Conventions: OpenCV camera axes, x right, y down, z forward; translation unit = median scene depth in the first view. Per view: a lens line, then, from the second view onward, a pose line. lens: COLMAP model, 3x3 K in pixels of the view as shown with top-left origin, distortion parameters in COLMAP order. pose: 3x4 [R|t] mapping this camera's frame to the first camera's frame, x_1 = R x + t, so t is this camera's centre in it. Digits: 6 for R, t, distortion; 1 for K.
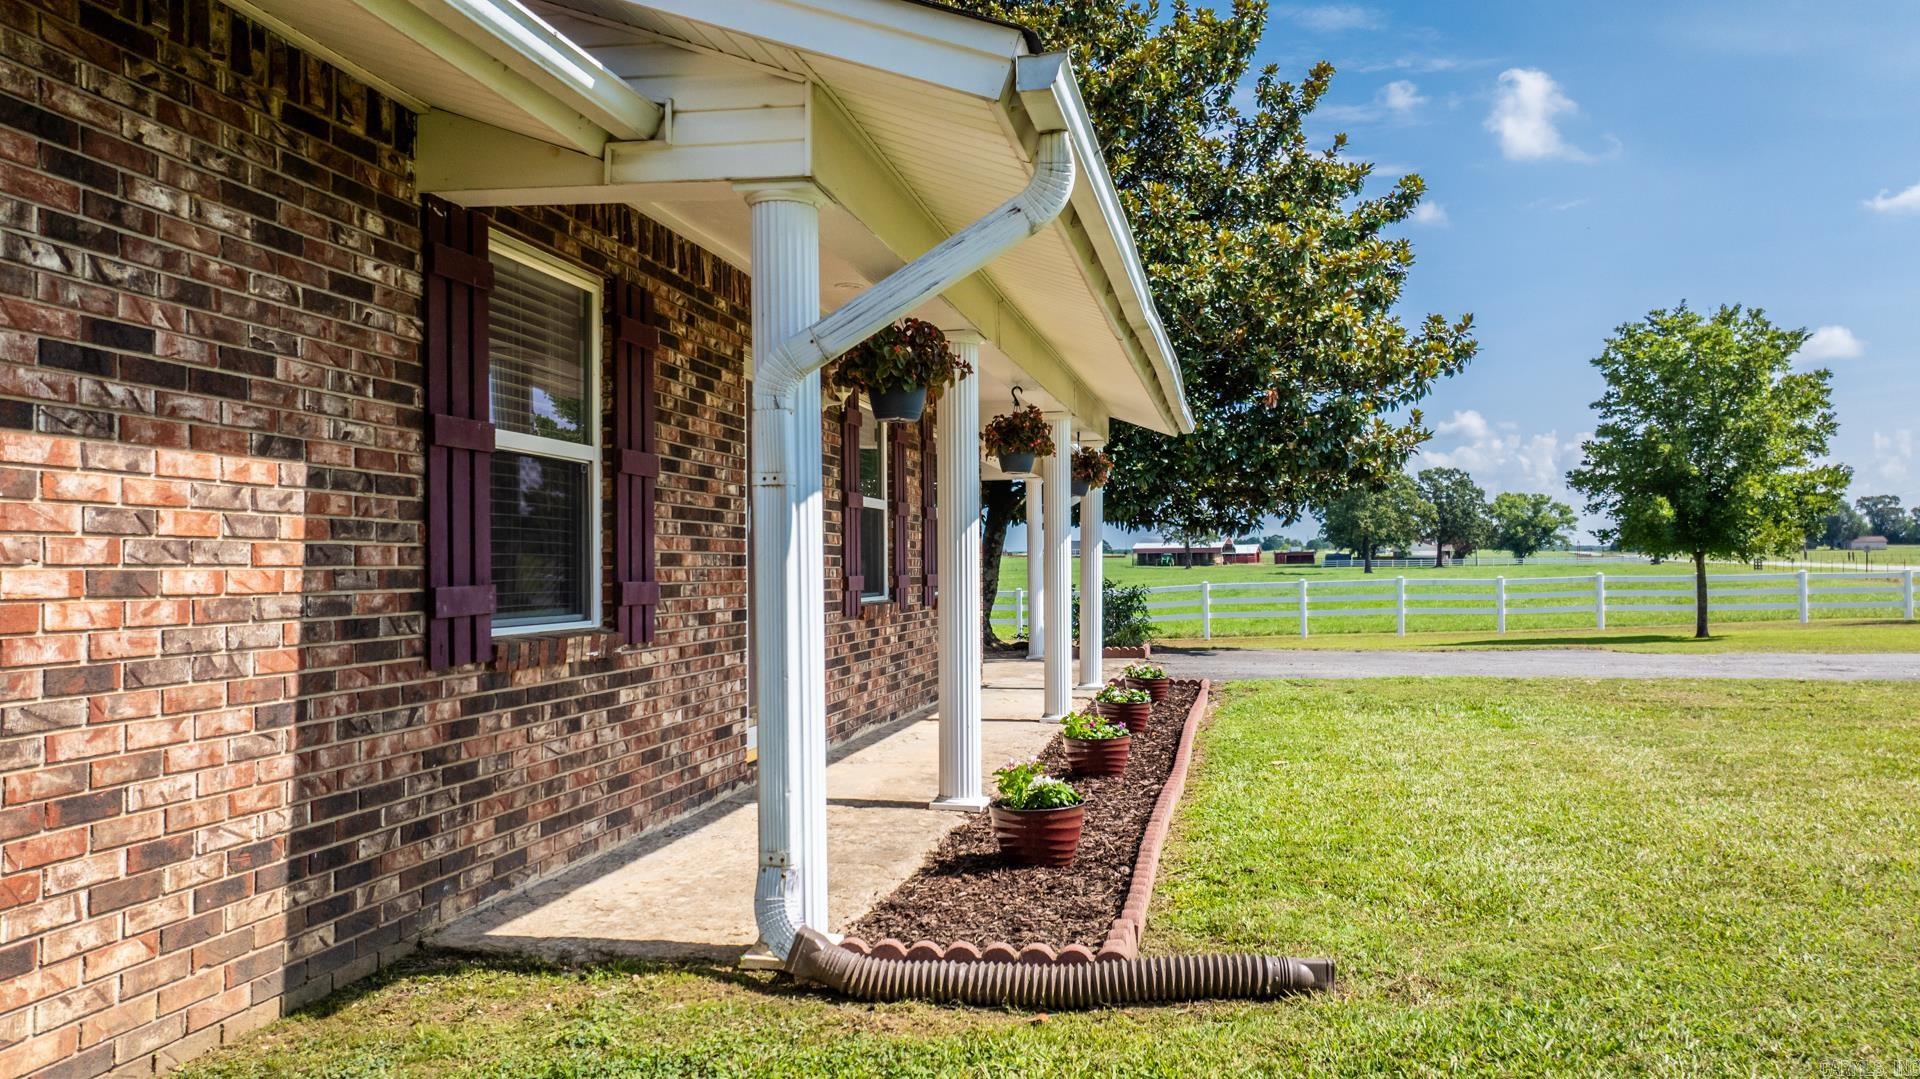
lens RADIAL K [[1366.5, 0, 956.2], [0, 1366.5, 533.7], [0, 0, 1]] dist [-0.026055, 0.009457]
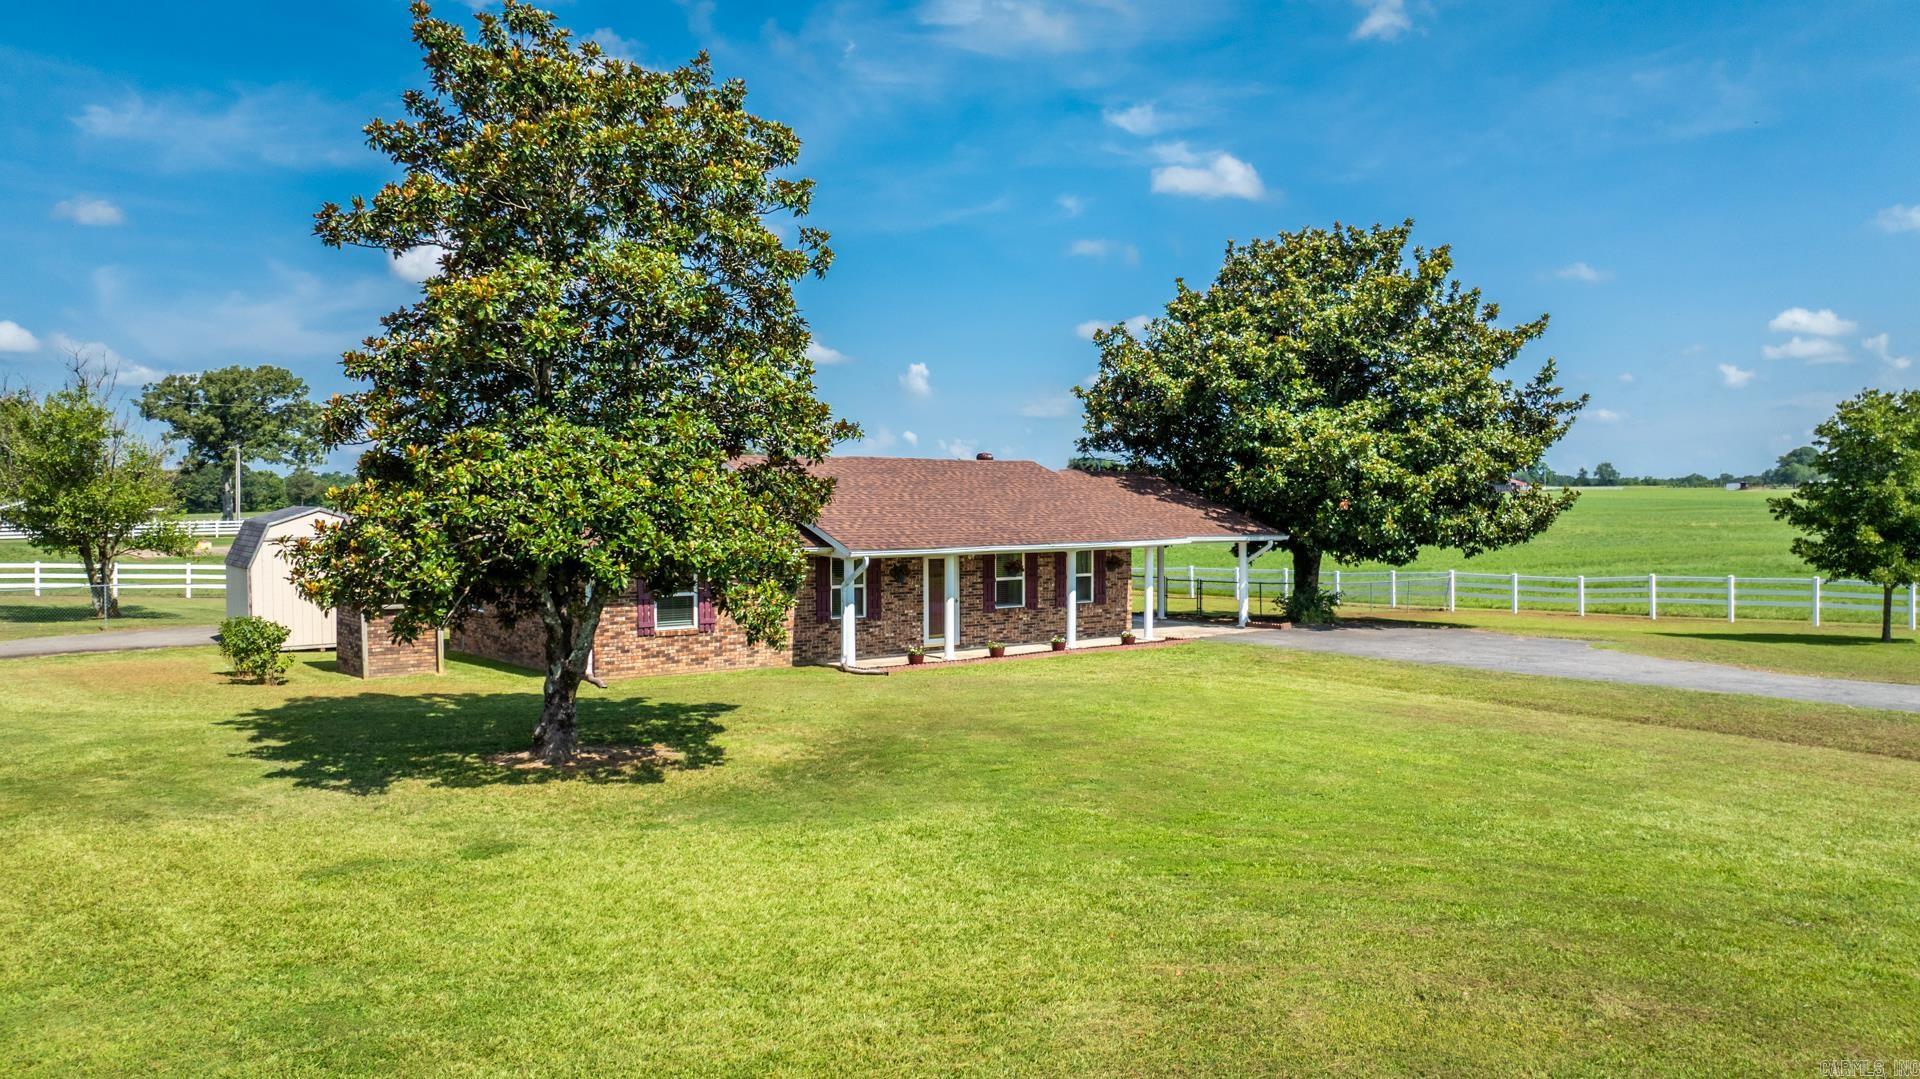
lens RADIAL K [[1357.0, 0, 960.0], [0, 1357.0, 539.5], [0, 0, 1]] dist [-0.006145, 0.000537]
pose [[0.753639, 0.027041, -0.656733, 5.273988], [0.012696, 0.998368, 0.055677, -0.793811], [0.657166, -0.050298, 0.752065, -4.154425]]
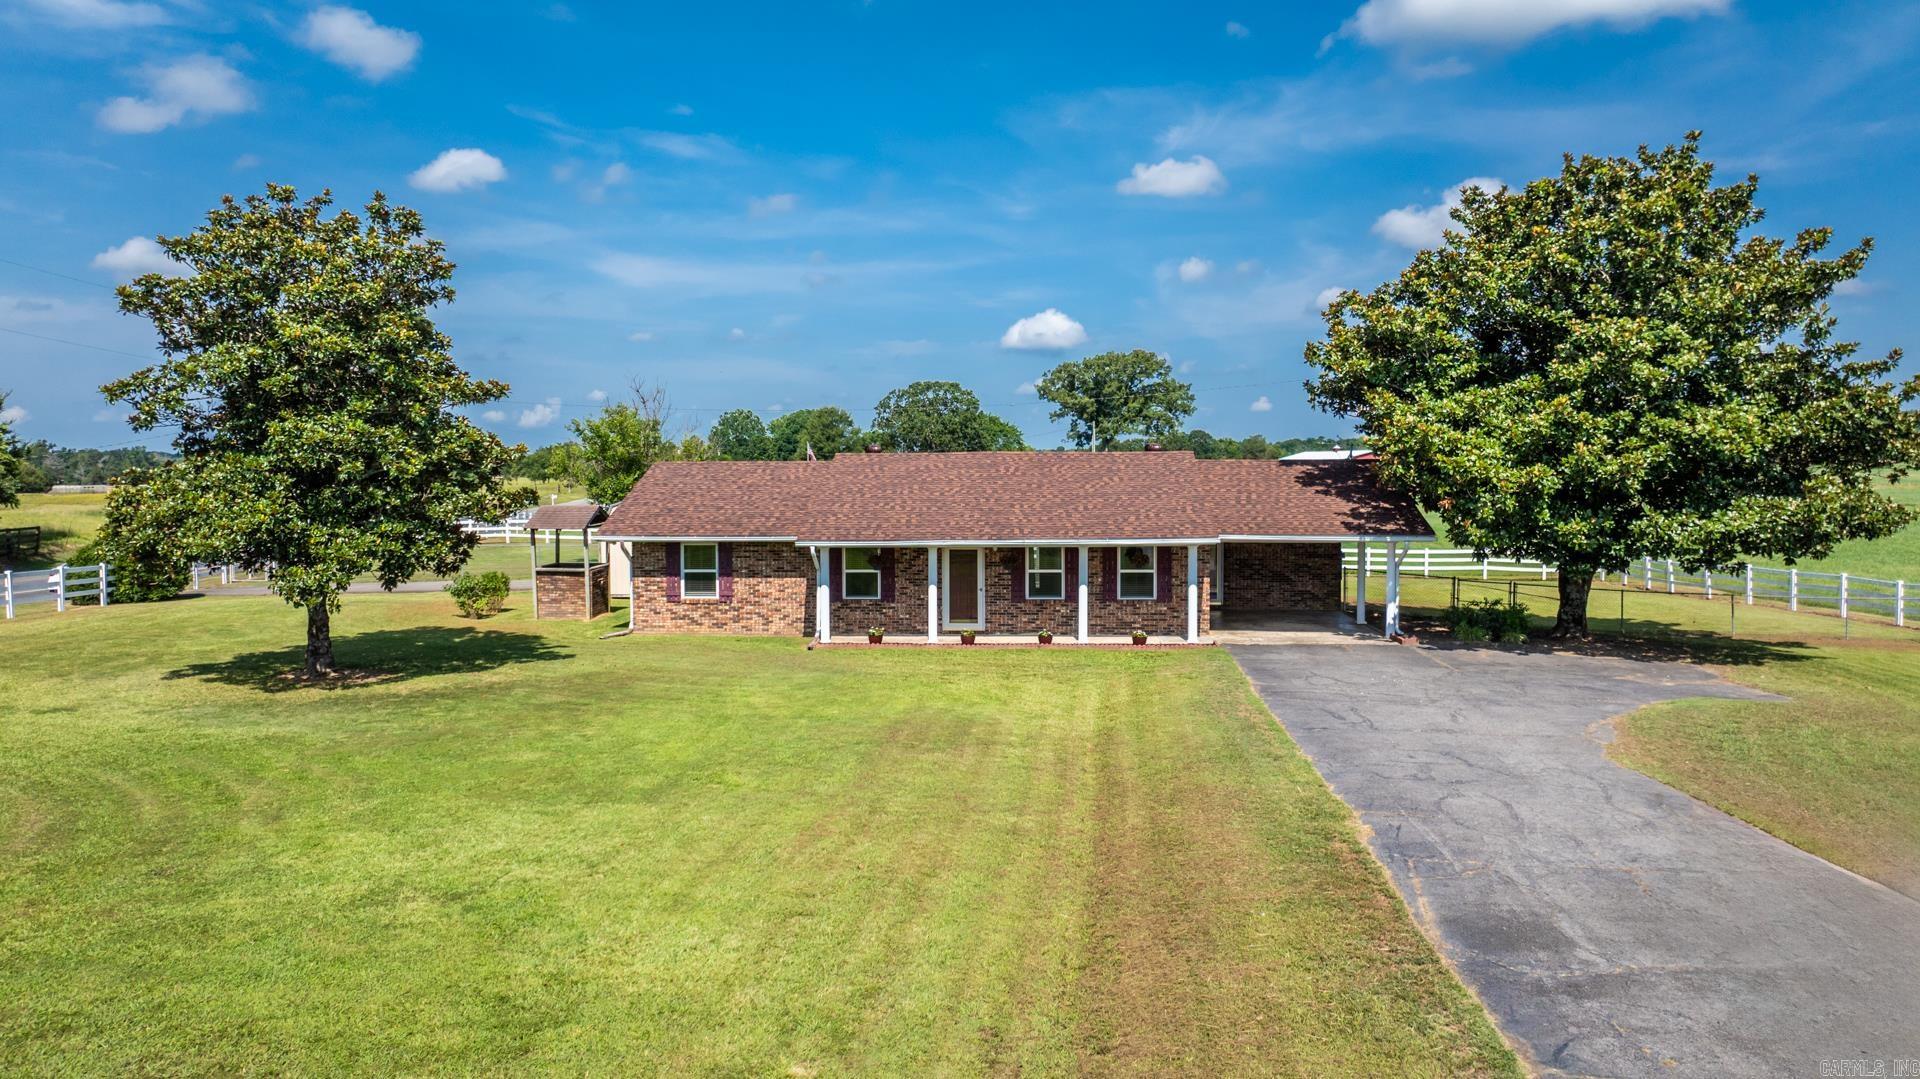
lens RADIAL K [[1389.0, 0, 952.4], [0, 1389.0, 534.1], [0, 0, 1]] dist [-0.007725, -0.005170]
pose [[0.133766, 0.057470, -0.989345, 8.796640], [0.029902, 0.997628, 0.061994, -0.888020], [0.990562, -0.037877, 0.131730, 0.747897]]
